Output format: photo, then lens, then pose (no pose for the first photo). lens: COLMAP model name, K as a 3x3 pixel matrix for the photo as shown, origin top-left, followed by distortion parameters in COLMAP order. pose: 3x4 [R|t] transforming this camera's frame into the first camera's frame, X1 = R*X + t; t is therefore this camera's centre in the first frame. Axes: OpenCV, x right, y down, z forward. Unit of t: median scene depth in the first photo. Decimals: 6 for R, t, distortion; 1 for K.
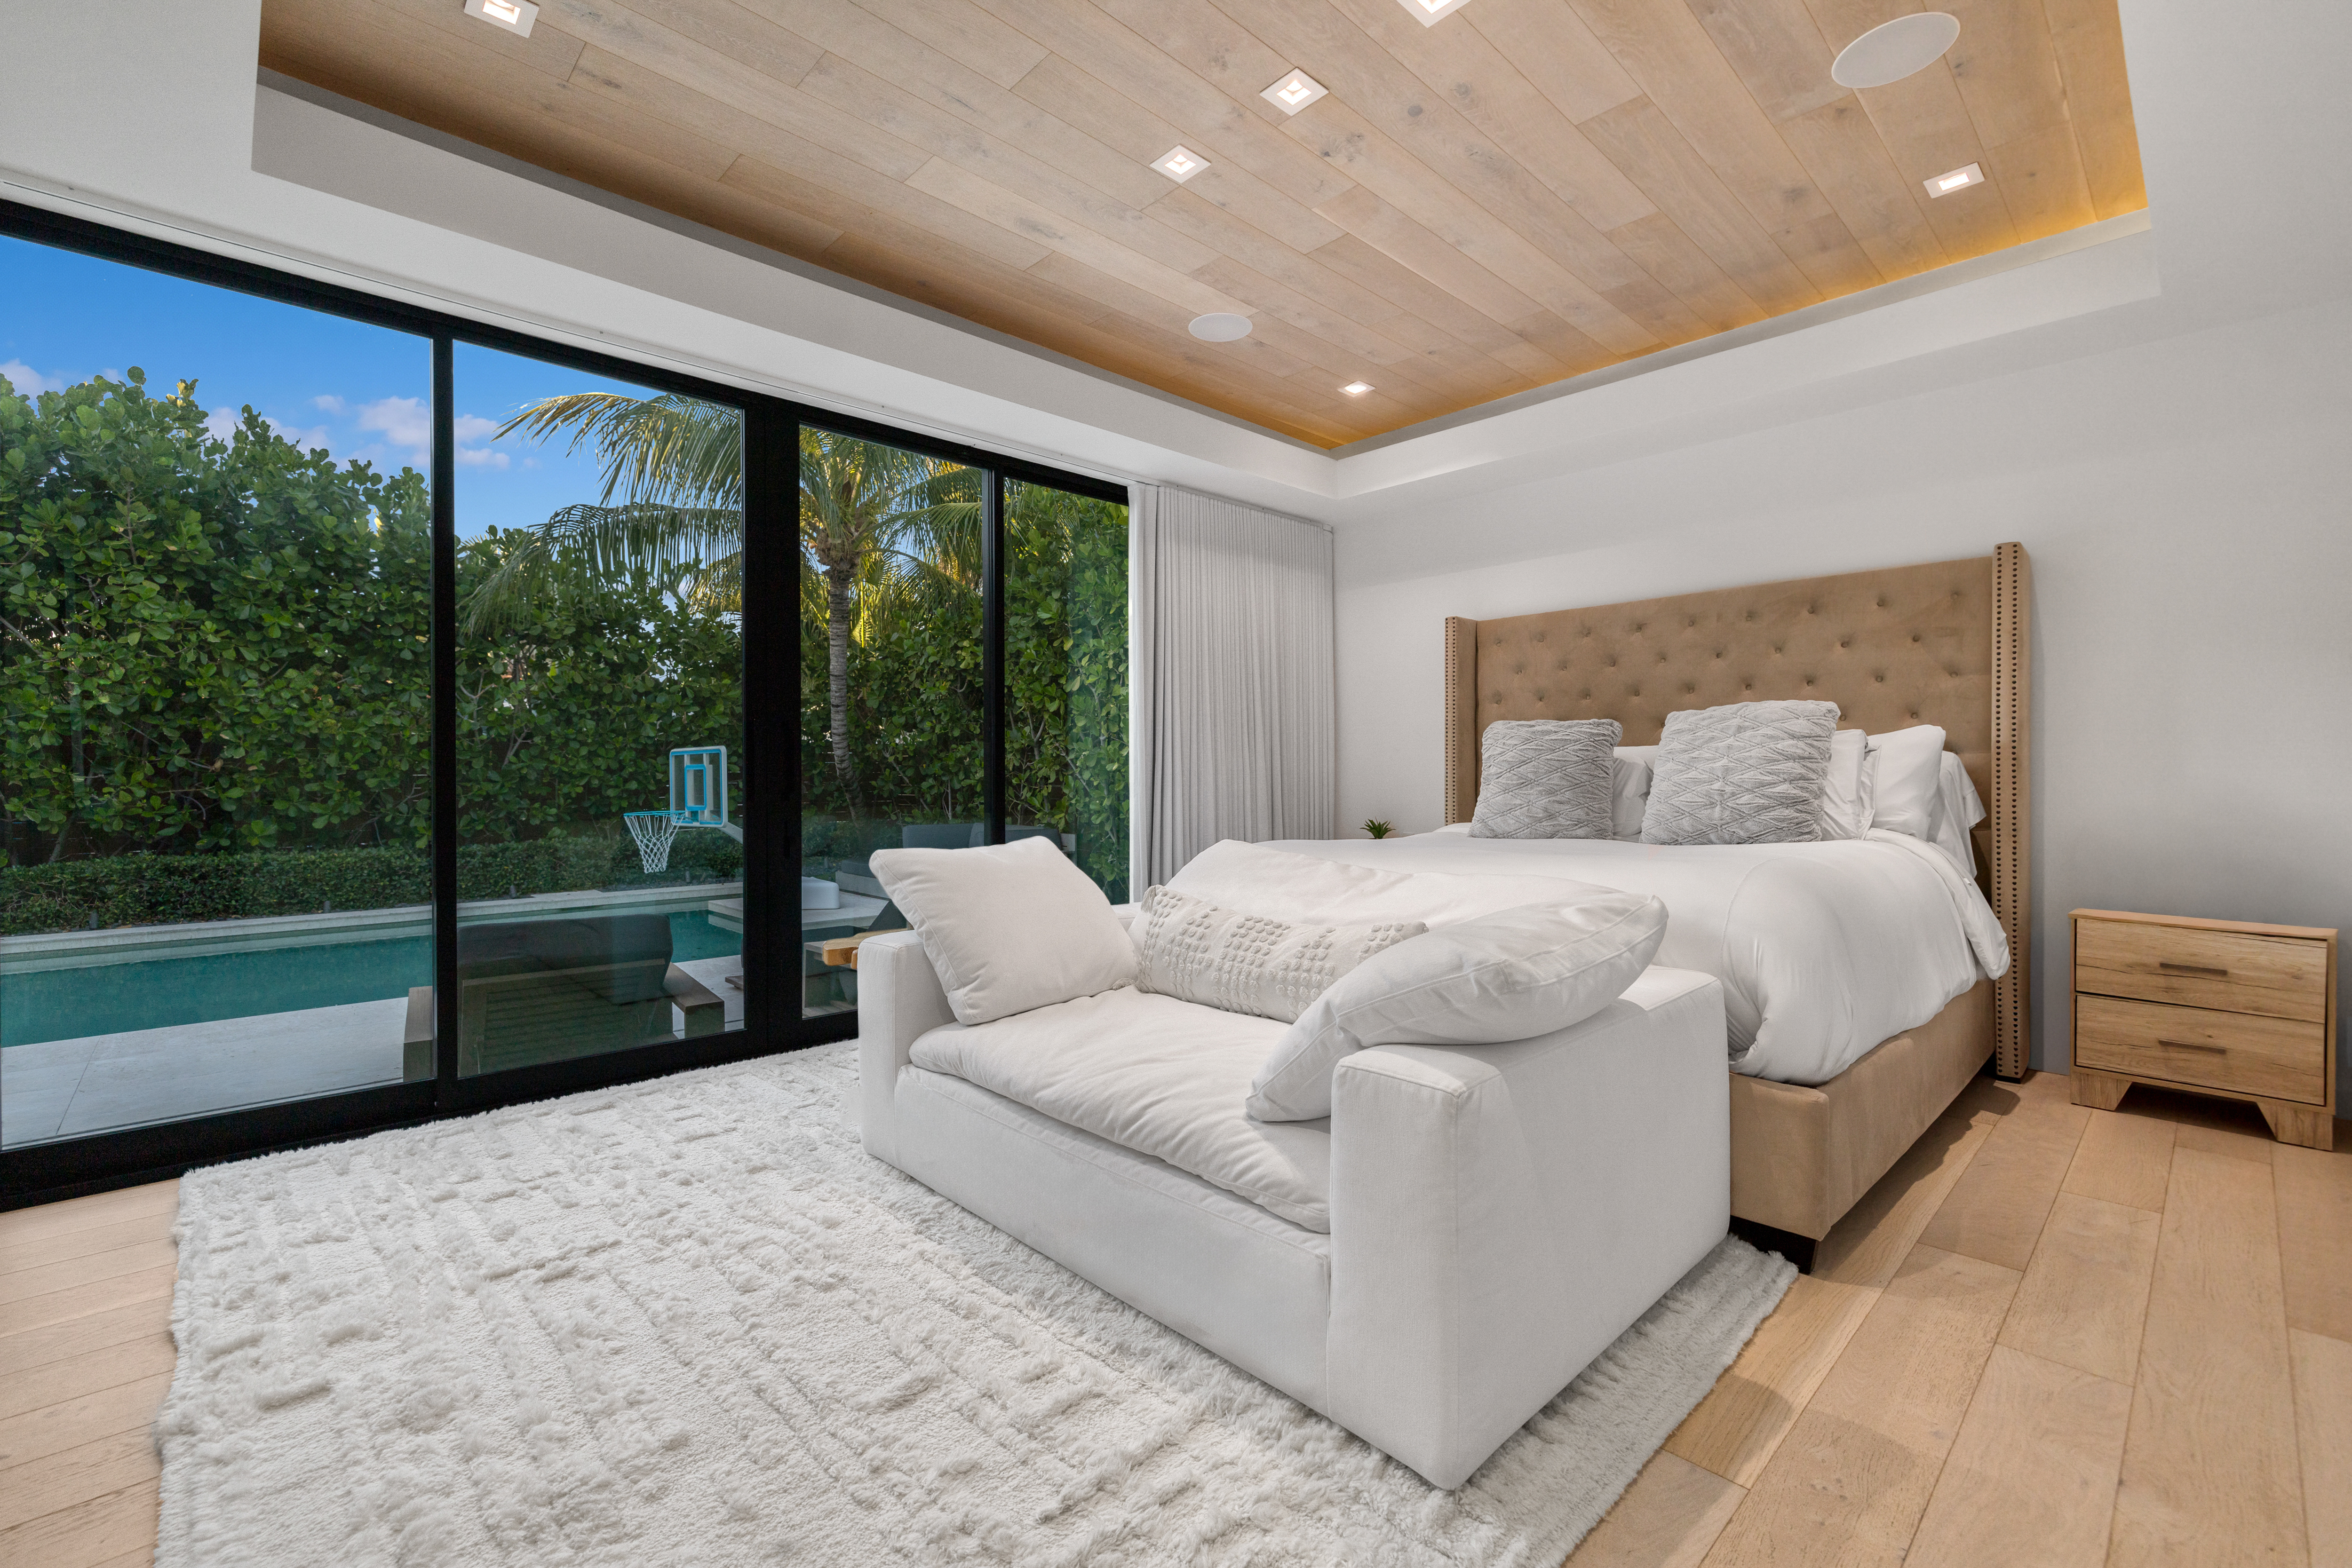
lens RADIAL K [[1013.8, 0, 1174.8], [0, 1013.8, 785.7], [0, 0, 1]] dist [0.005037, -0.000609]
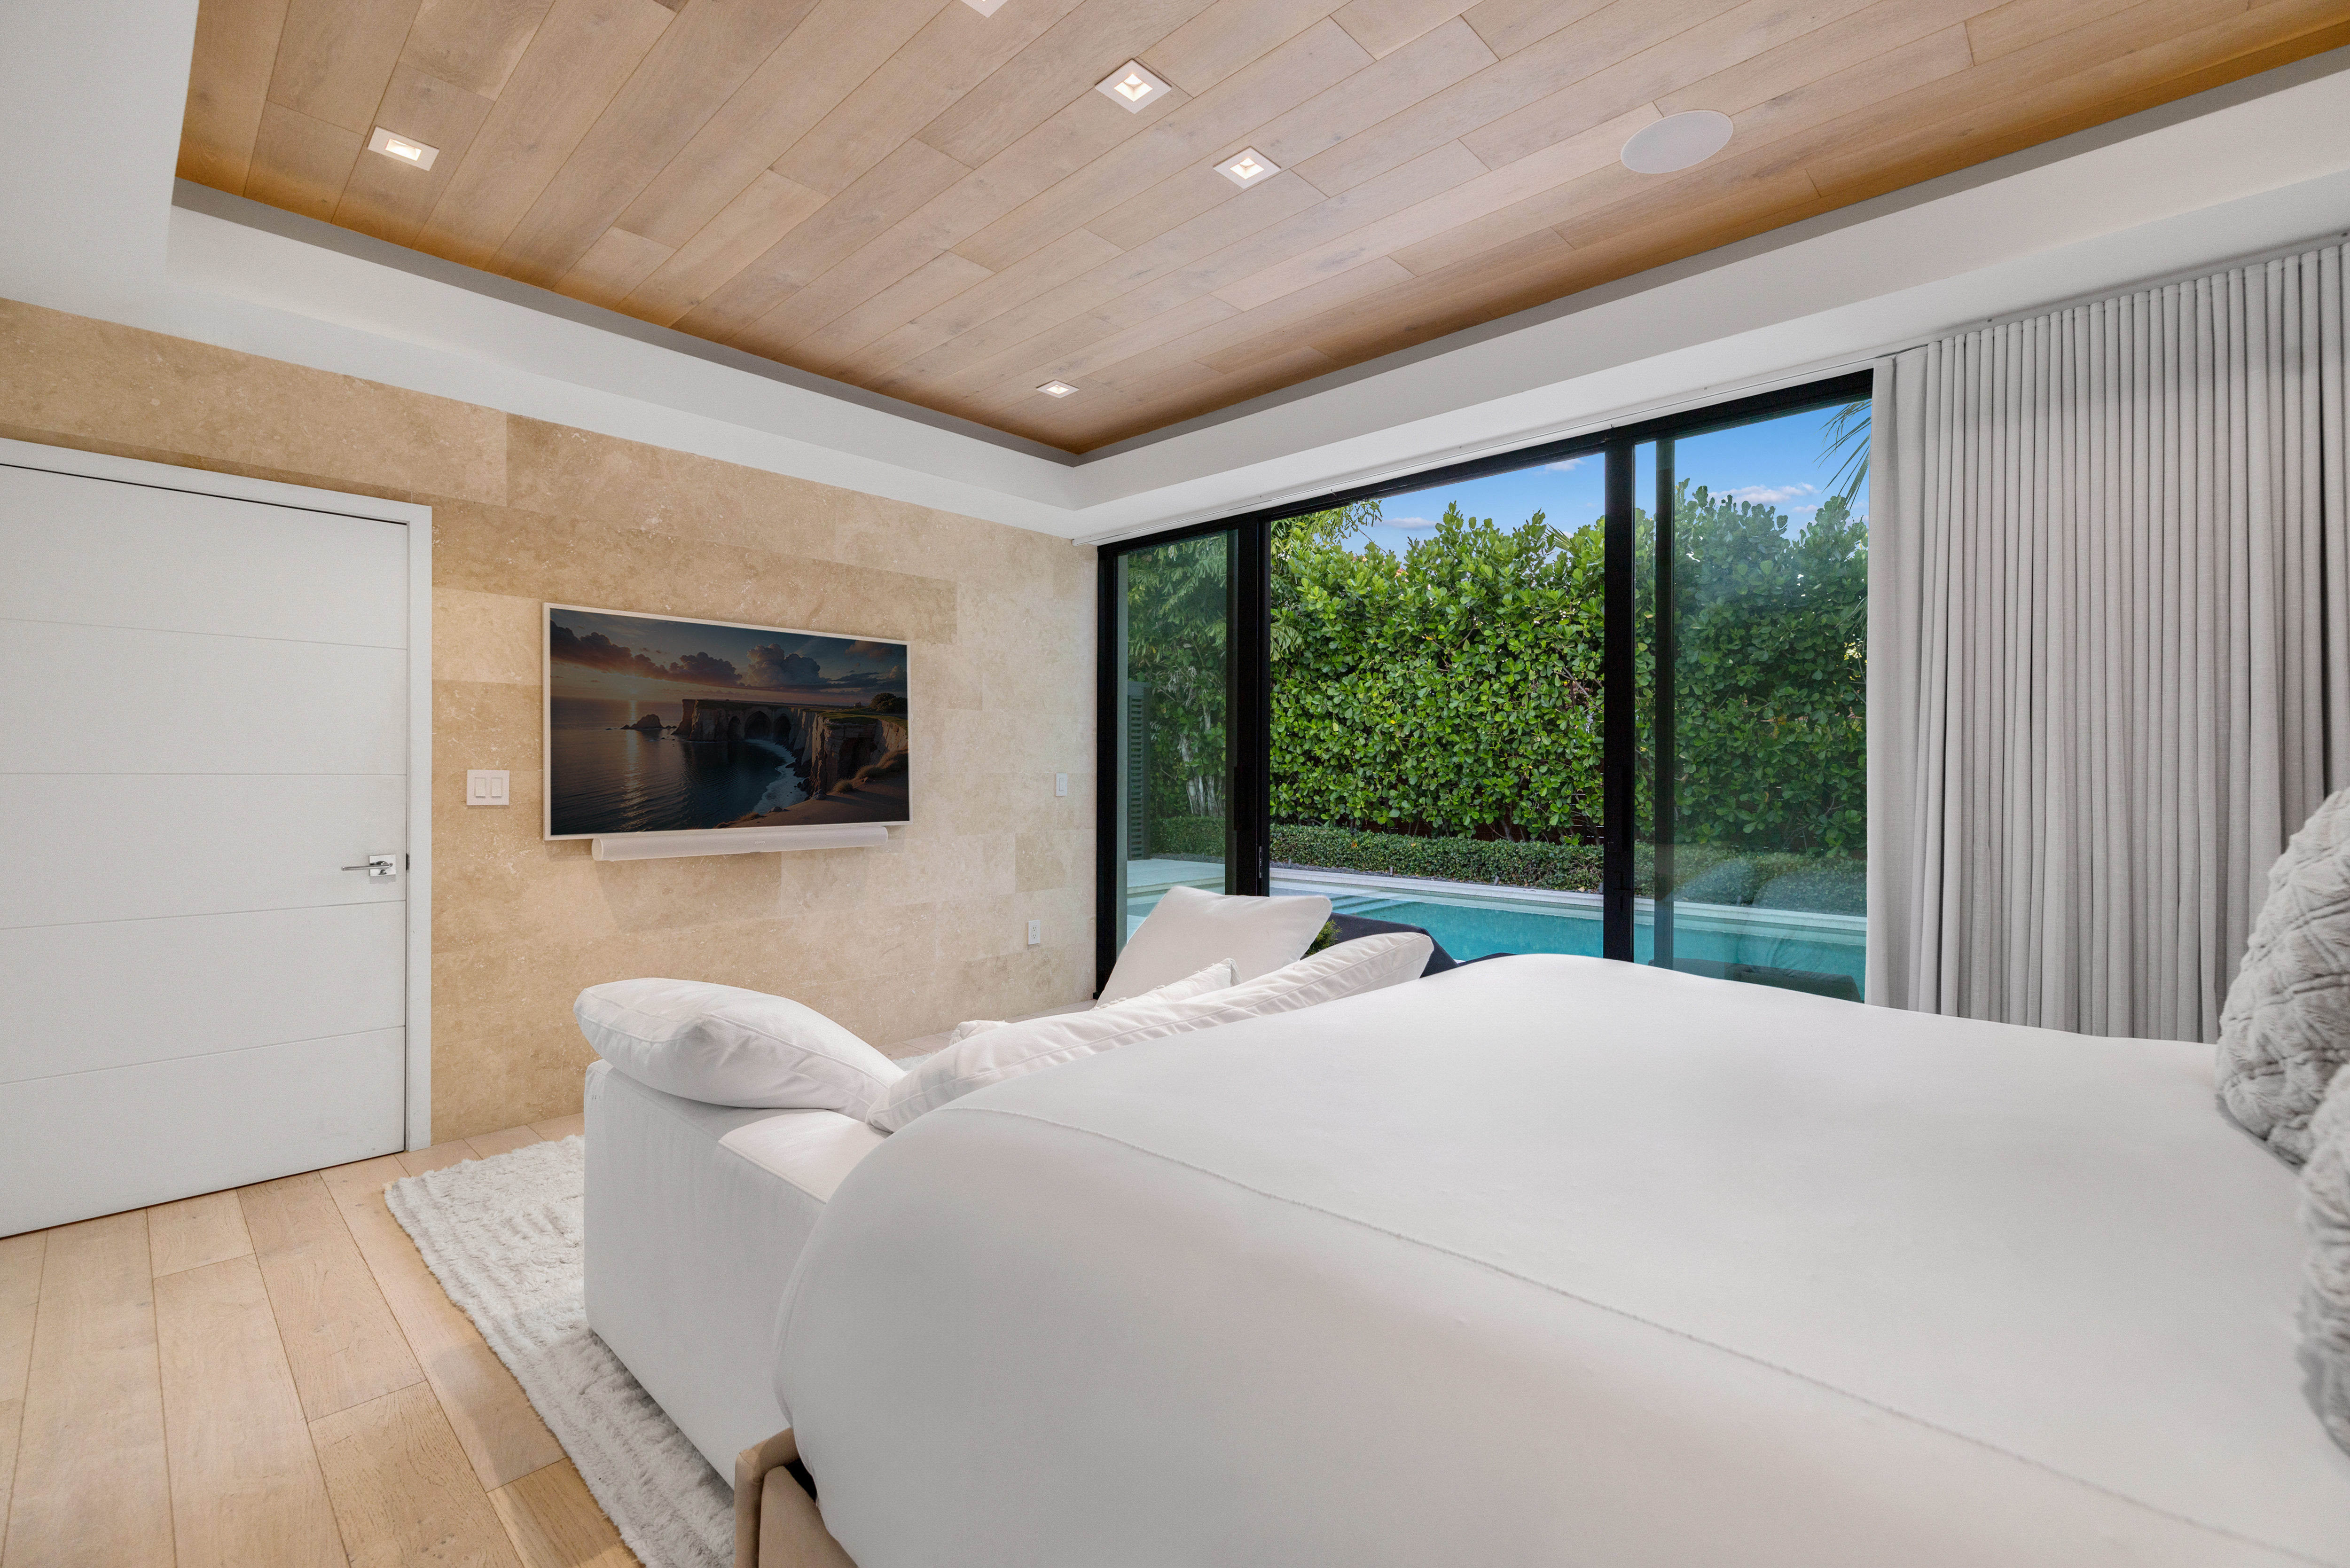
lens RADIAL K [[1013.1, 0, 1165.2], [0, 1013.1, 787.0], [0, 0, 1]] dist [0.005037, -0.000609]
pose [[0.039266, 0.020485, -0.999019, 0.306041], [-0.011547, 0.999732, 0.020046, -0.027523], [0.999162, 0.010748, 0.039492, 0.301574]]
